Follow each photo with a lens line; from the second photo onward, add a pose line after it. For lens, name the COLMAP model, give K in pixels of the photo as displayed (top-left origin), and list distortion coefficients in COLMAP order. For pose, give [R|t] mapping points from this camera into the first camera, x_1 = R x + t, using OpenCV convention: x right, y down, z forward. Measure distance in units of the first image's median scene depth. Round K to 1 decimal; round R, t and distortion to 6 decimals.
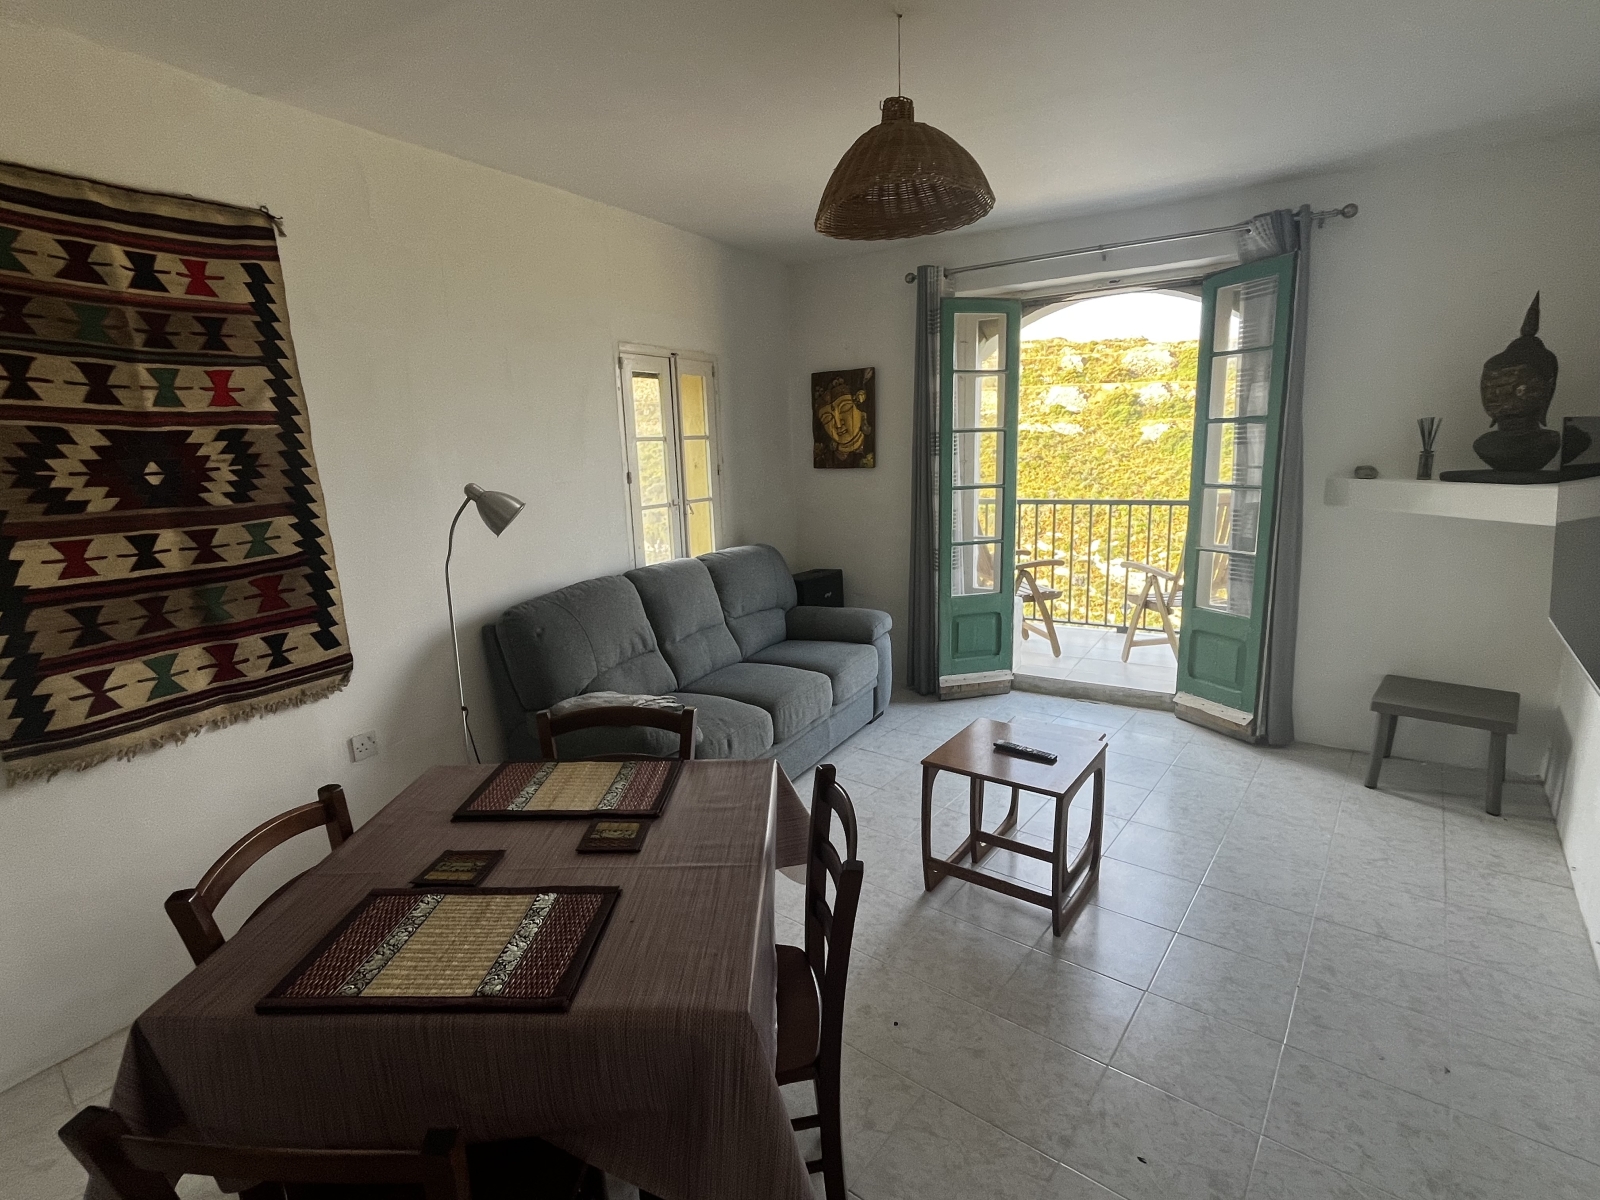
lens RADIAL K [[769.2, 0, 793.6], [0, 769.2, 601.1], [0, 0, 1]] dist [-0.000739, -0.001278]
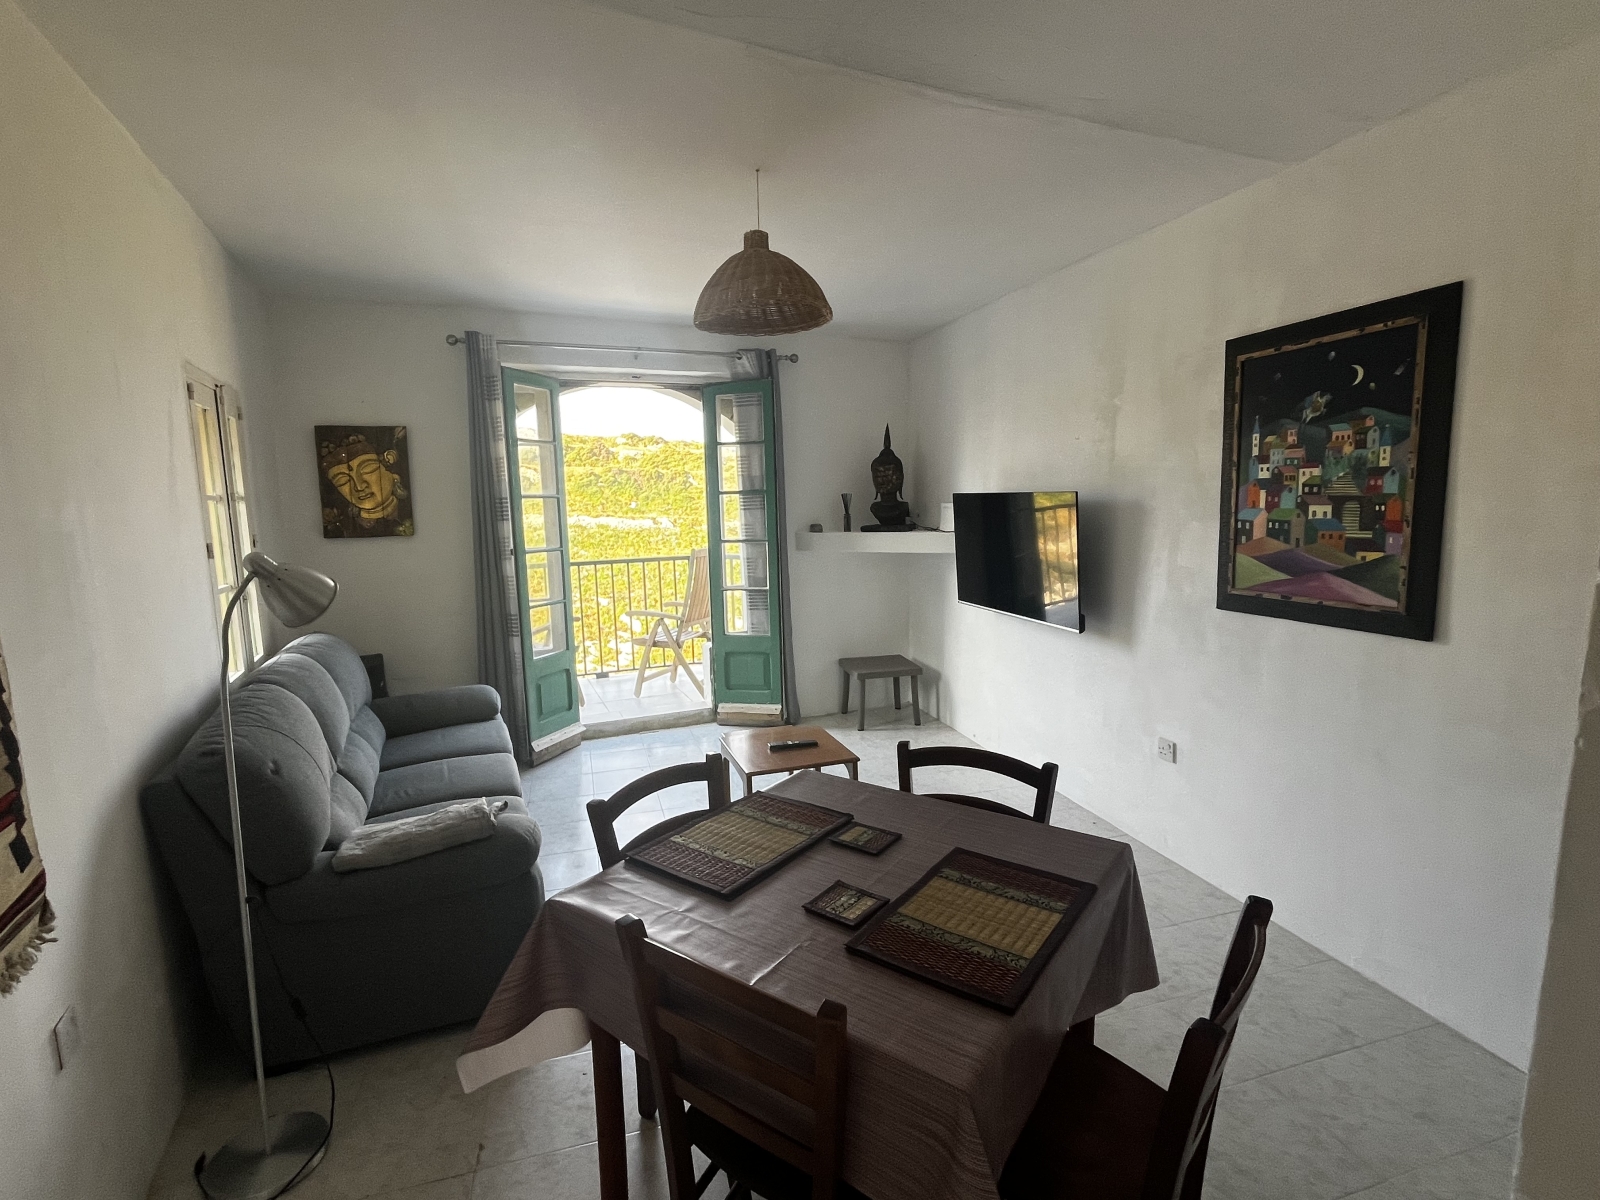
lens RADIAL K [[769.2, 0, 797.0], [0, 769.2, 602.0], [0, 0, 1]] dist [-0.000739, -0.001278]
pose [[0.570263, -0.091035, 0.816402, -0.410980], [0.168669, 0.985641, -0.007910, -0.014178], [-0.803959, 0.142212, 0.577430, 0.136434]]
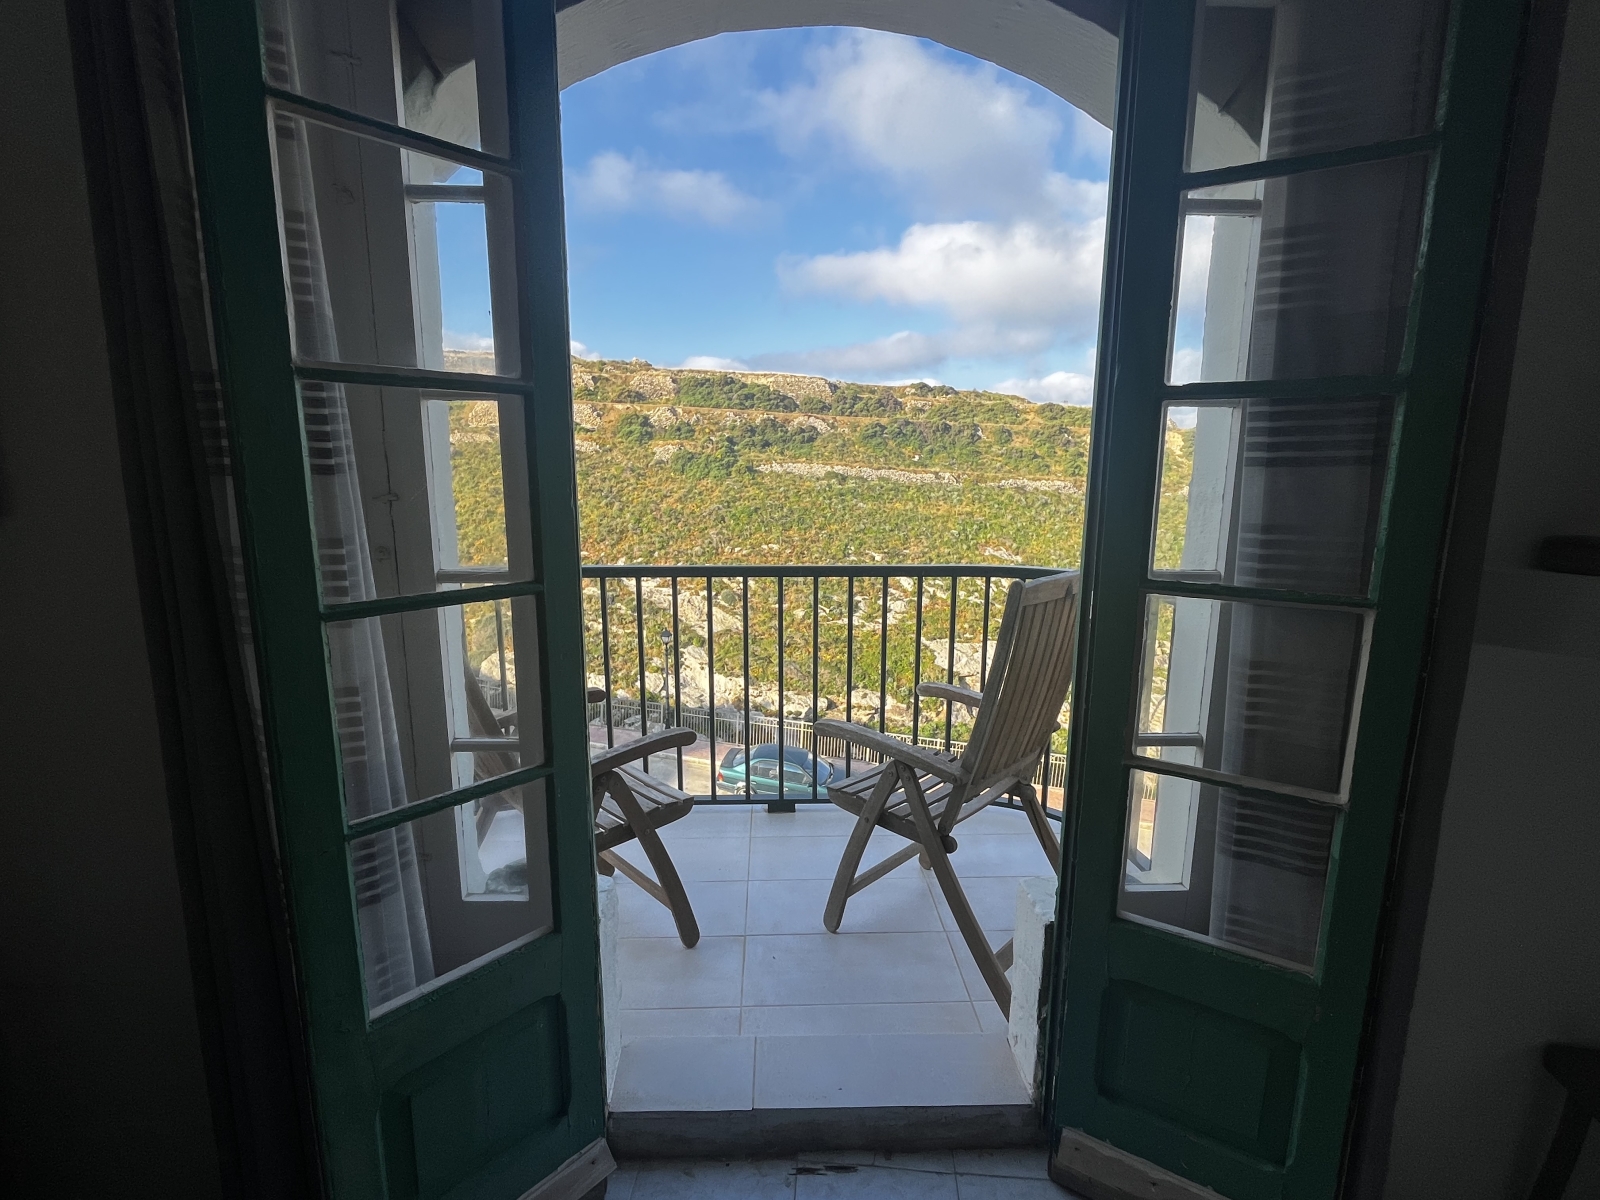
lens RADIAL K [[769.2, 0, 795.8], [0, 769.2, 600.5], [0, 0, 1]] dist [-0.000739, -0.001278]
pose [[0.823994, -0.068628, 0.562427, 0.189412], [0.080610, 0.996739, 0.003524, -0.137284], [-0.560835, 0.042434, 0.826839, 0.705854]]
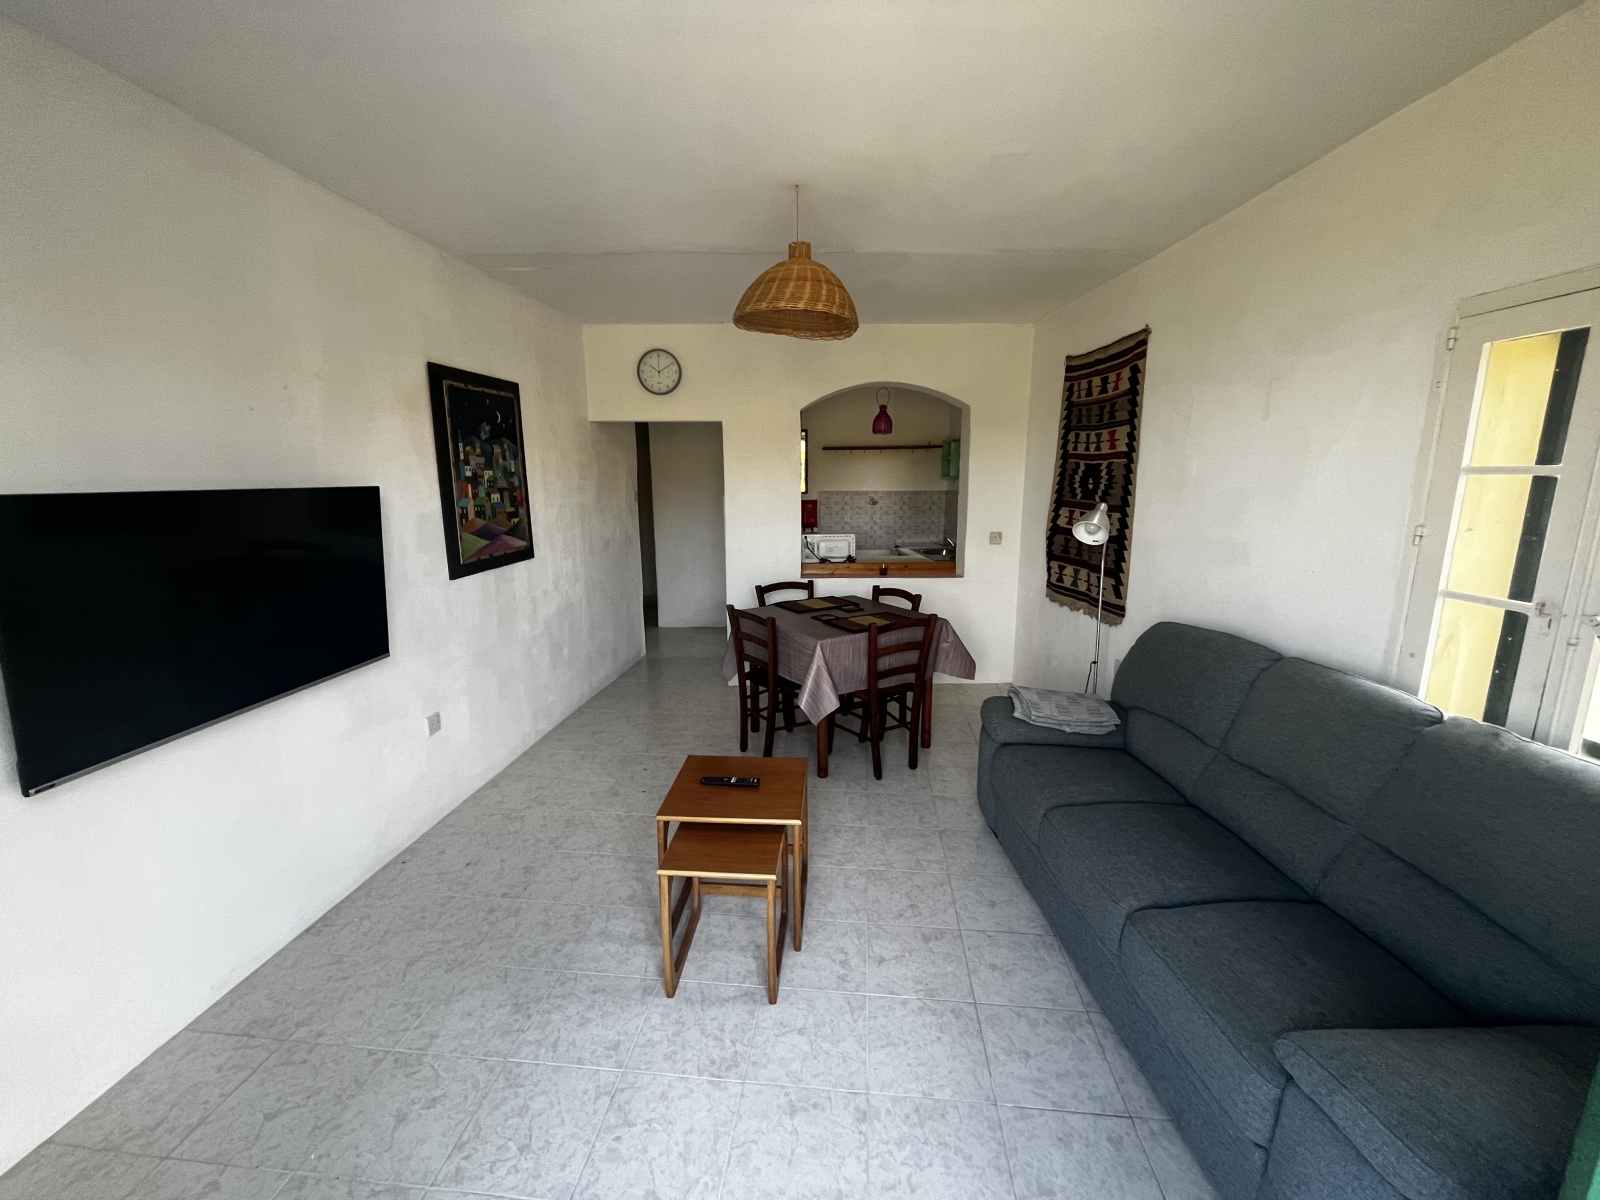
lens RADIAL K [[649.0, 0, 799.8], [0, 649.0, 598.4], [0, 0, 1]] dist [0.000783, 0.000013]
pose [[-0.828610, 0.139553, -0.542154, 0.391820], [-0.083776, 0.926617, 0.366555, -0.217887], [0.553523, 0.349151, -0.756113, 0.954527]]
